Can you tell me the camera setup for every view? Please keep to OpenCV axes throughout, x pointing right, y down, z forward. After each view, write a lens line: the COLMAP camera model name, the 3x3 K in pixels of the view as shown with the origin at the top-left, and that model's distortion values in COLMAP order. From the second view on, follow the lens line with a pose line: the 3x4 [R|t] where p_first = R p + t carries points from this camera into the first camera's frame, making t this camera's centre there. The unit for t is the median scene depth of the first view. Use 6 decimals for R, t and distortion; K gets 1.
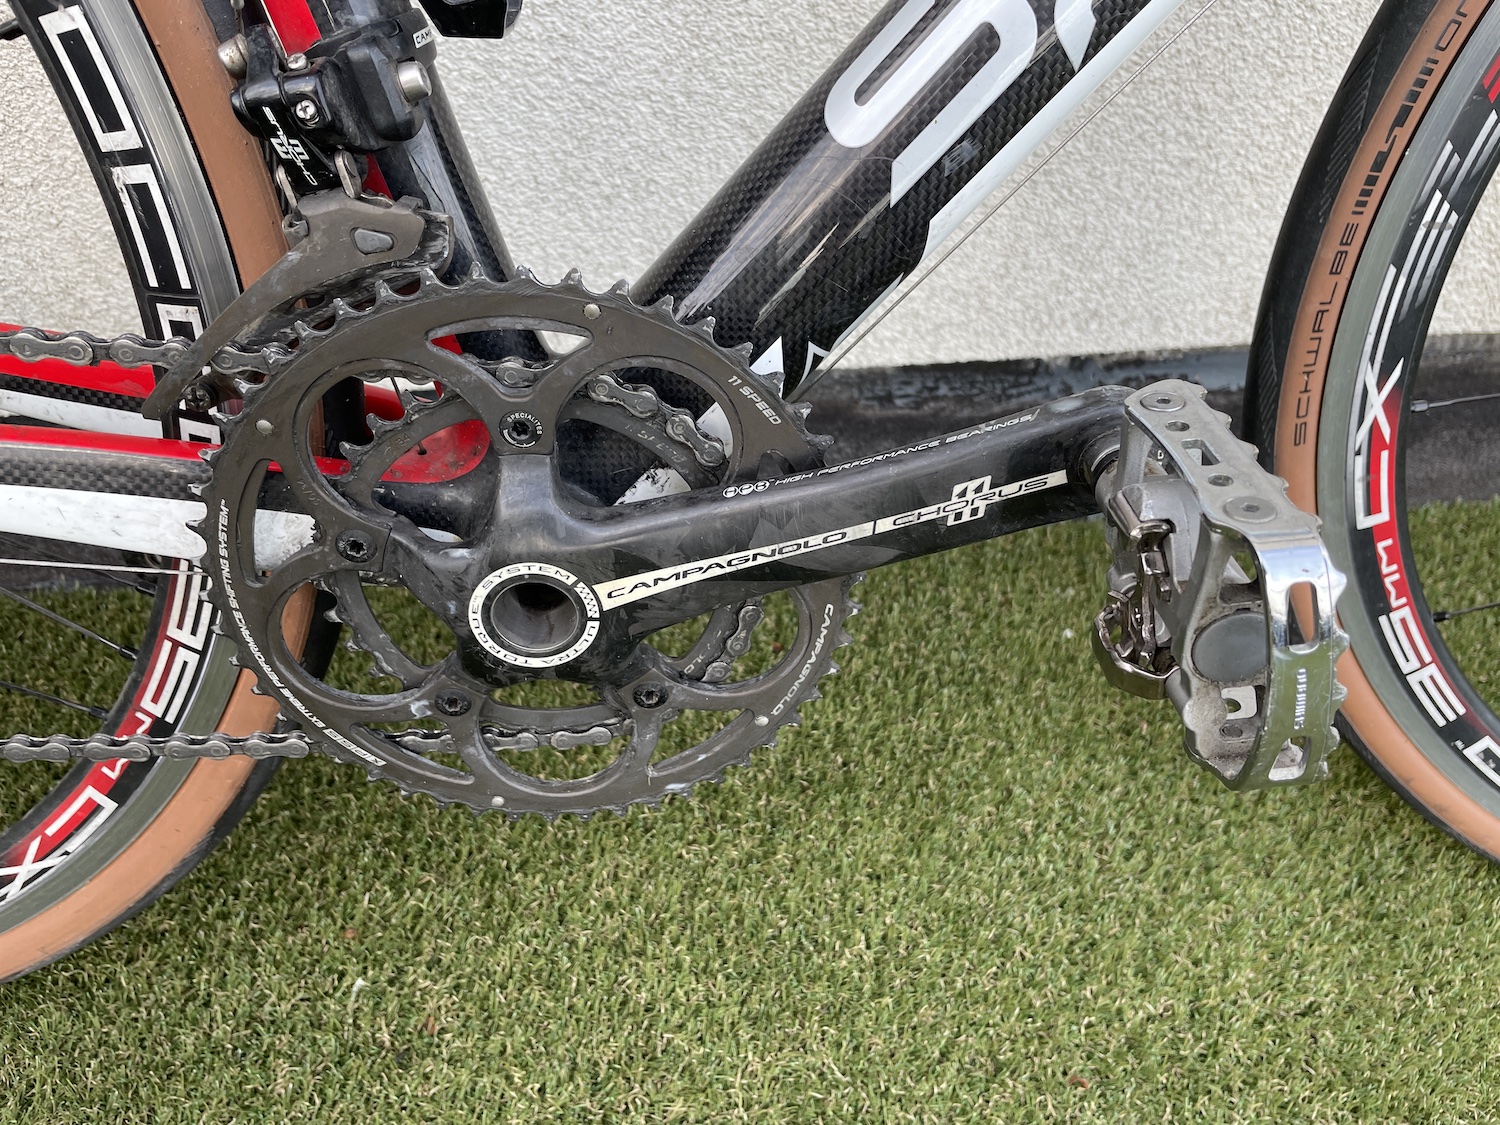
lens RADIAL K [[1161.3, 0, 758.4], [0, 1161.3, 553.5], [0, 0, 1]] dist [0.077811, -0.123993]
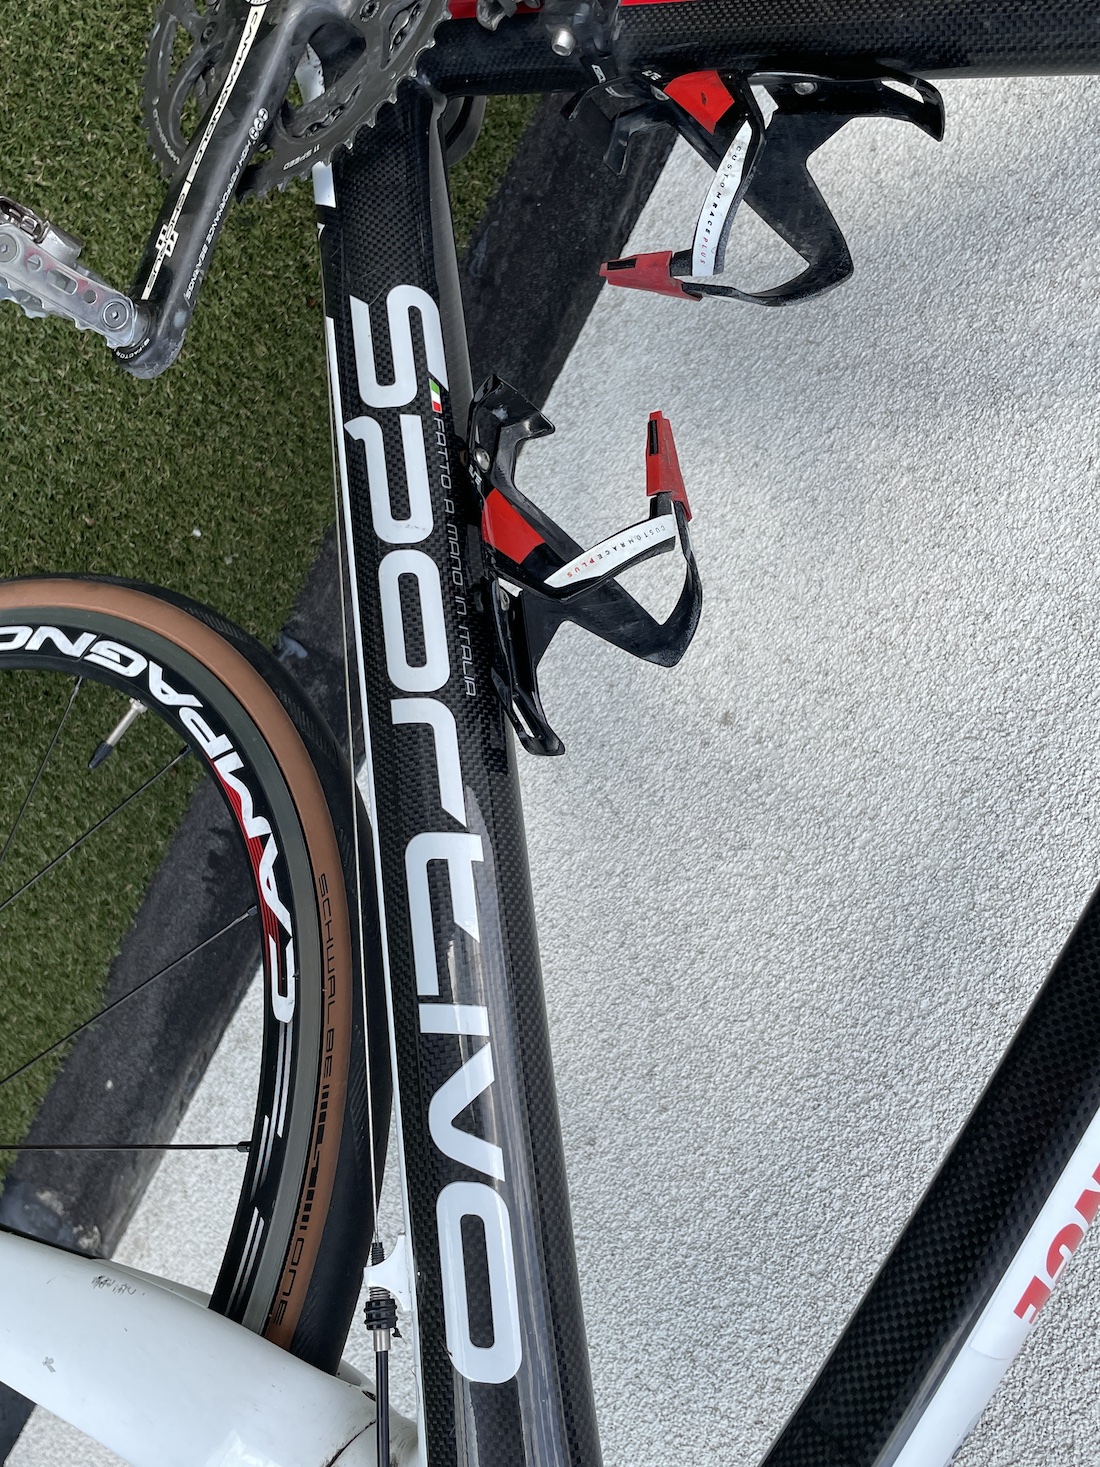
lens RADIAL K [[1365.2, 0, 550.0], [0, 1365.2, 733.5], [0, 0, 1]] dist [0.020016, 0.006778]
pose [[-0.542022, 0.837204, 0.072811, 0.310825], [-0.836439, -0.545826, 0.049429, -0.877384], [0.081124, -0.034111, 0.996120, -0.732763]]
